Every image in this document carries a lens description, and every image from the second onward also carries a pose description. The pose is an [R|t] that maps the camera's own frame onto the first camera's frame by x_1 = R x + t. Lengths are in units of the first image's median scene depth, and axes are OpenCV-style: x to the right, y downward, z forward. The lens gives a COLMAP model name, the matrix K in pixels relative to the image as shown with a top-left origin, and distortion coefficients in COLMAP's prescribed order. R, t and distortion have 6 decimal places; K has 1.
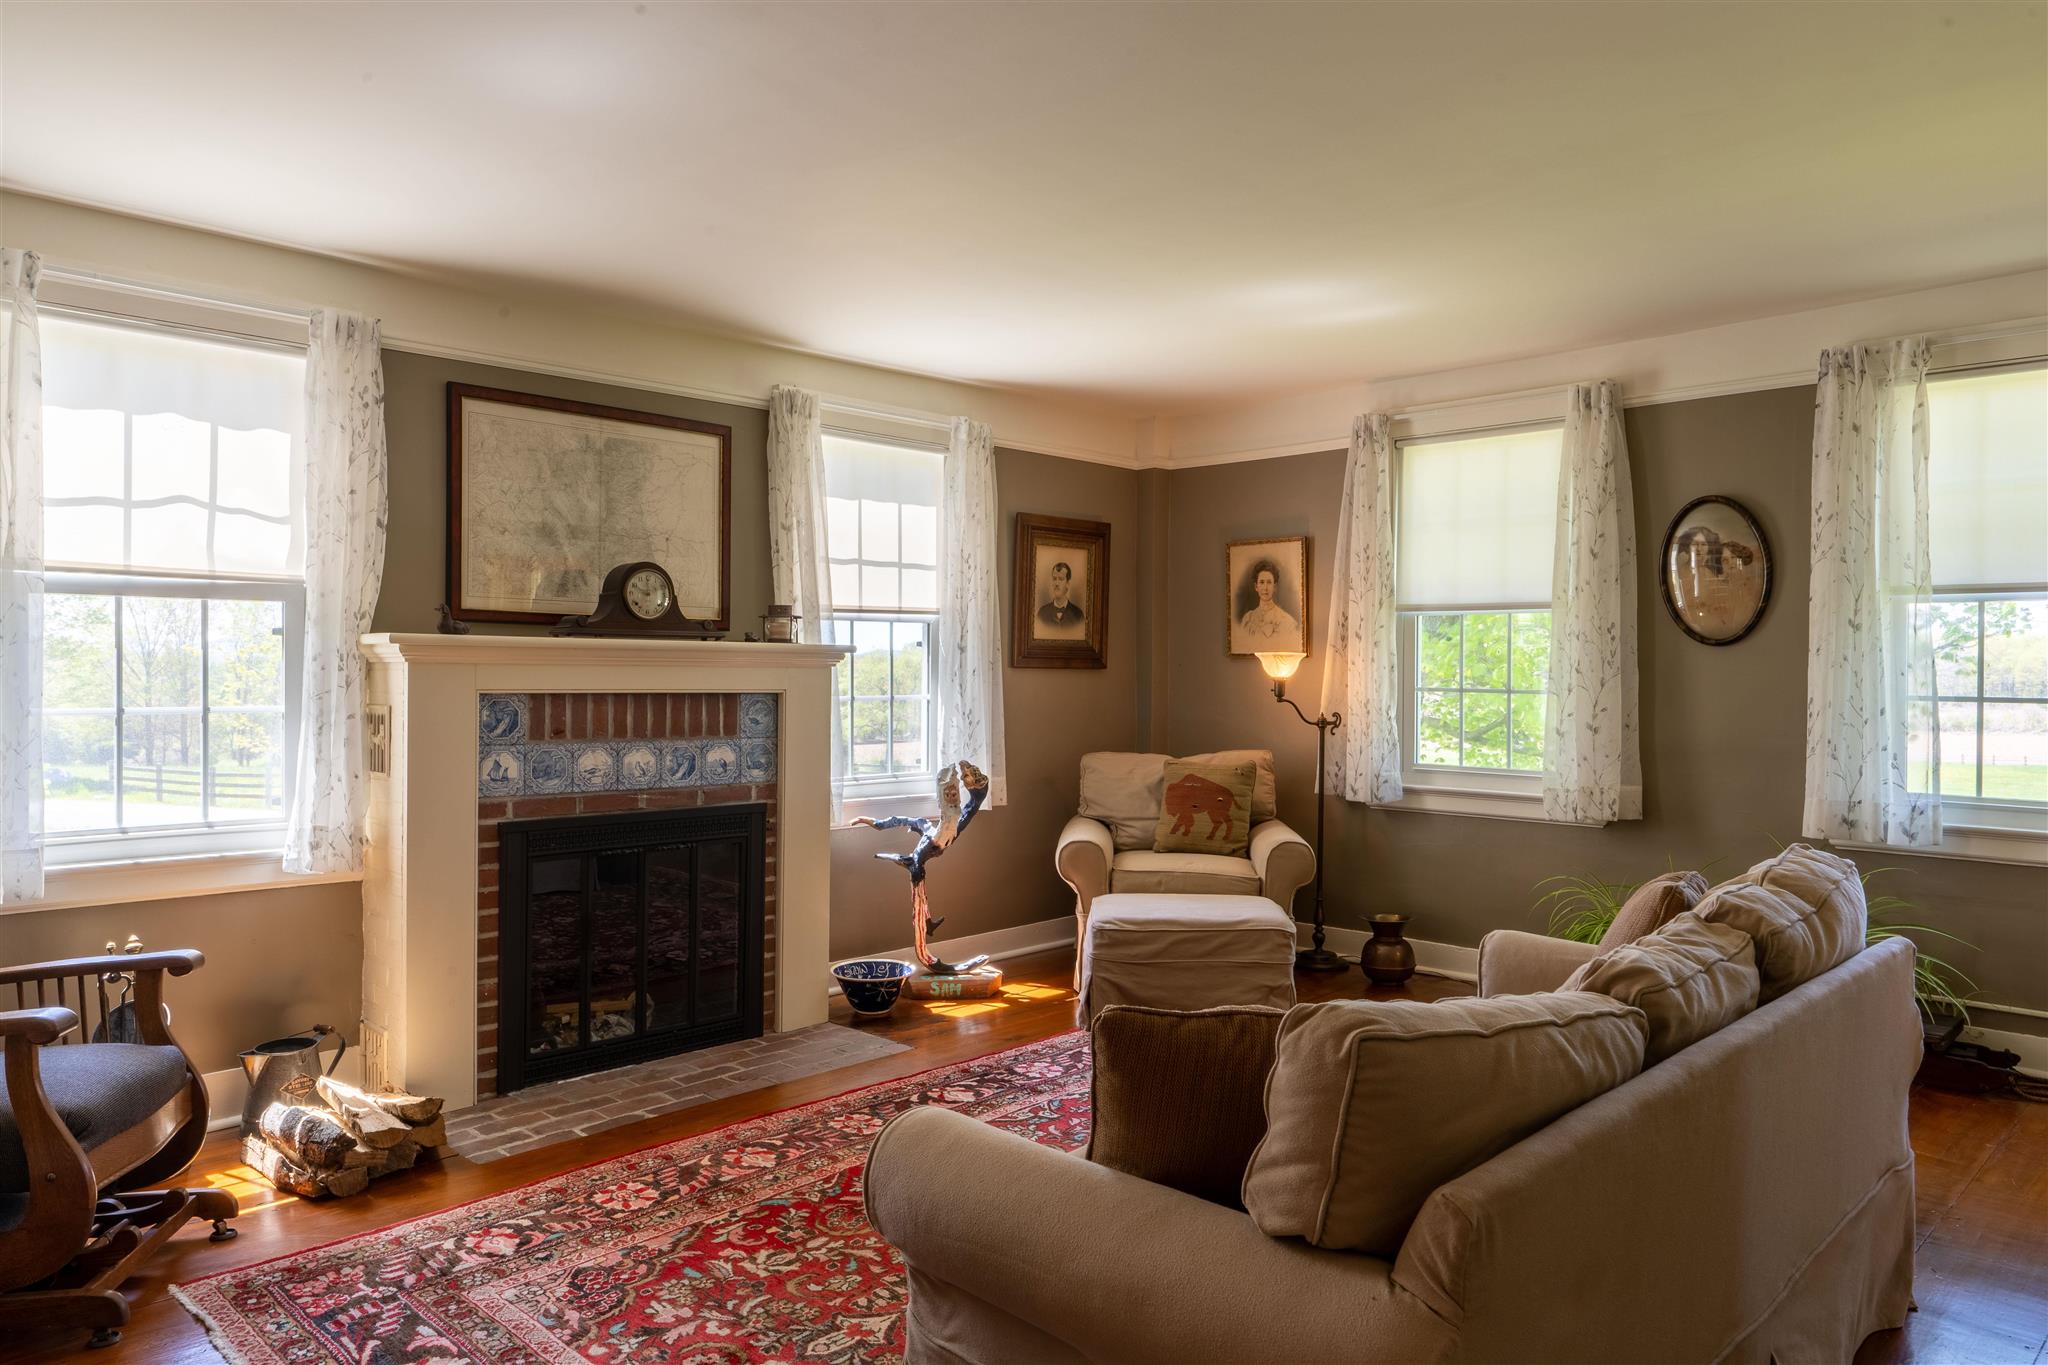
lens RADIAL K [[1343.8, 0, 1024.0], [0, 1343.8, 682.5], [0, 0, 1]] dist [-0.002196, 0.000492]
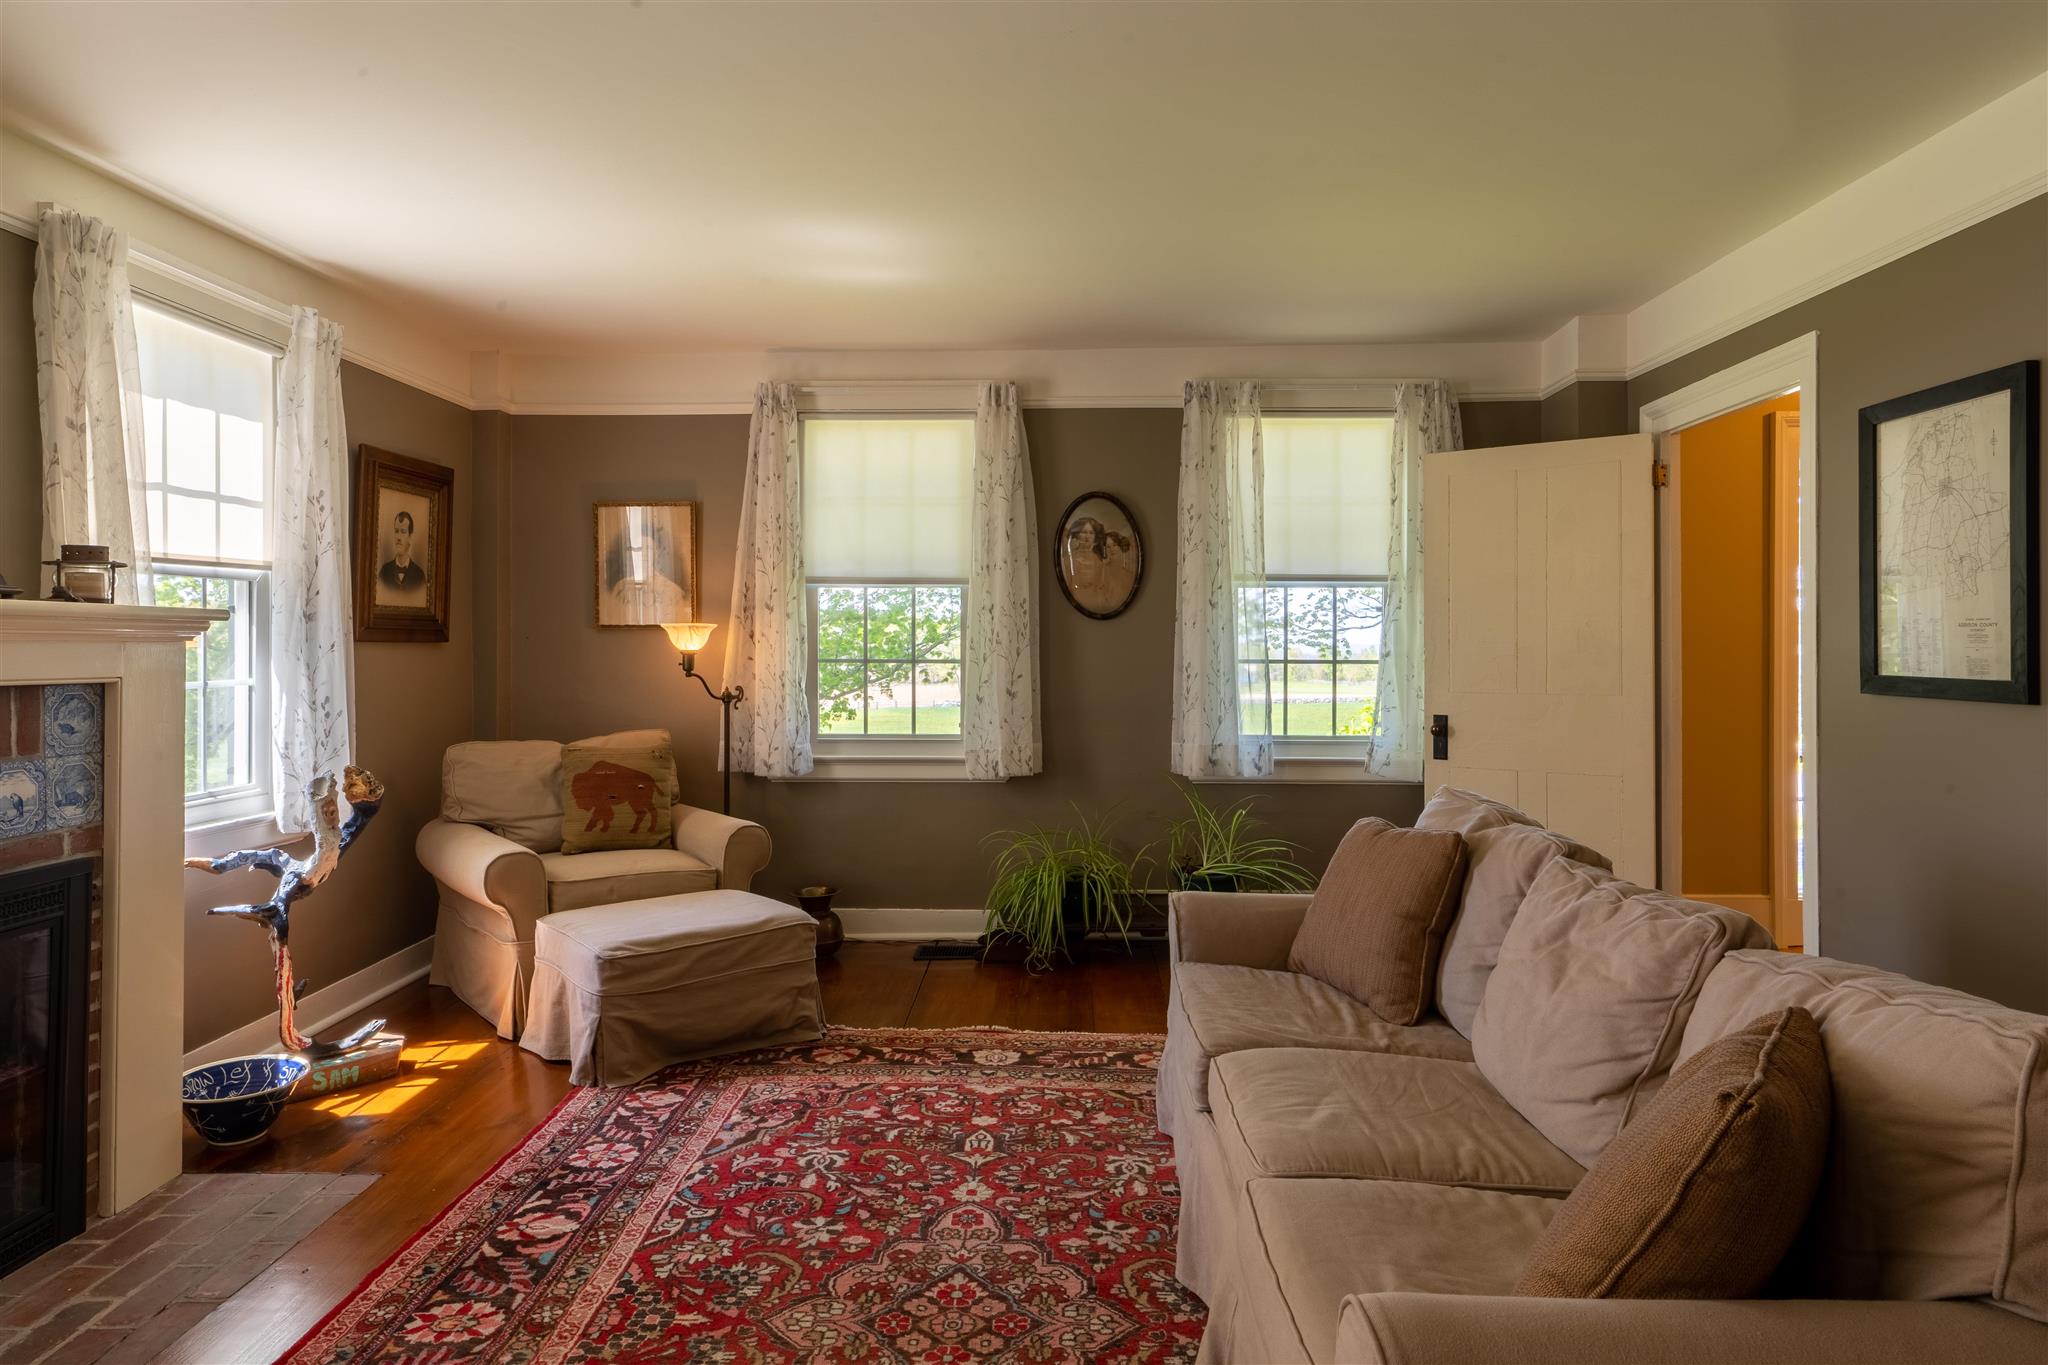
lens RADIAL K [[1194.5, 0, 1024.7], [0, 1194.5, 638.8], [0, 0, 1]] dist [0.001112, 0.000367]
pose [[0.728696, -0.003644, 0.684827, -0.235978], [0.011286, 0.999914, -0.006689, -0.004013], [-0.684744, 0.012603, 0.728675, 0.266692]]
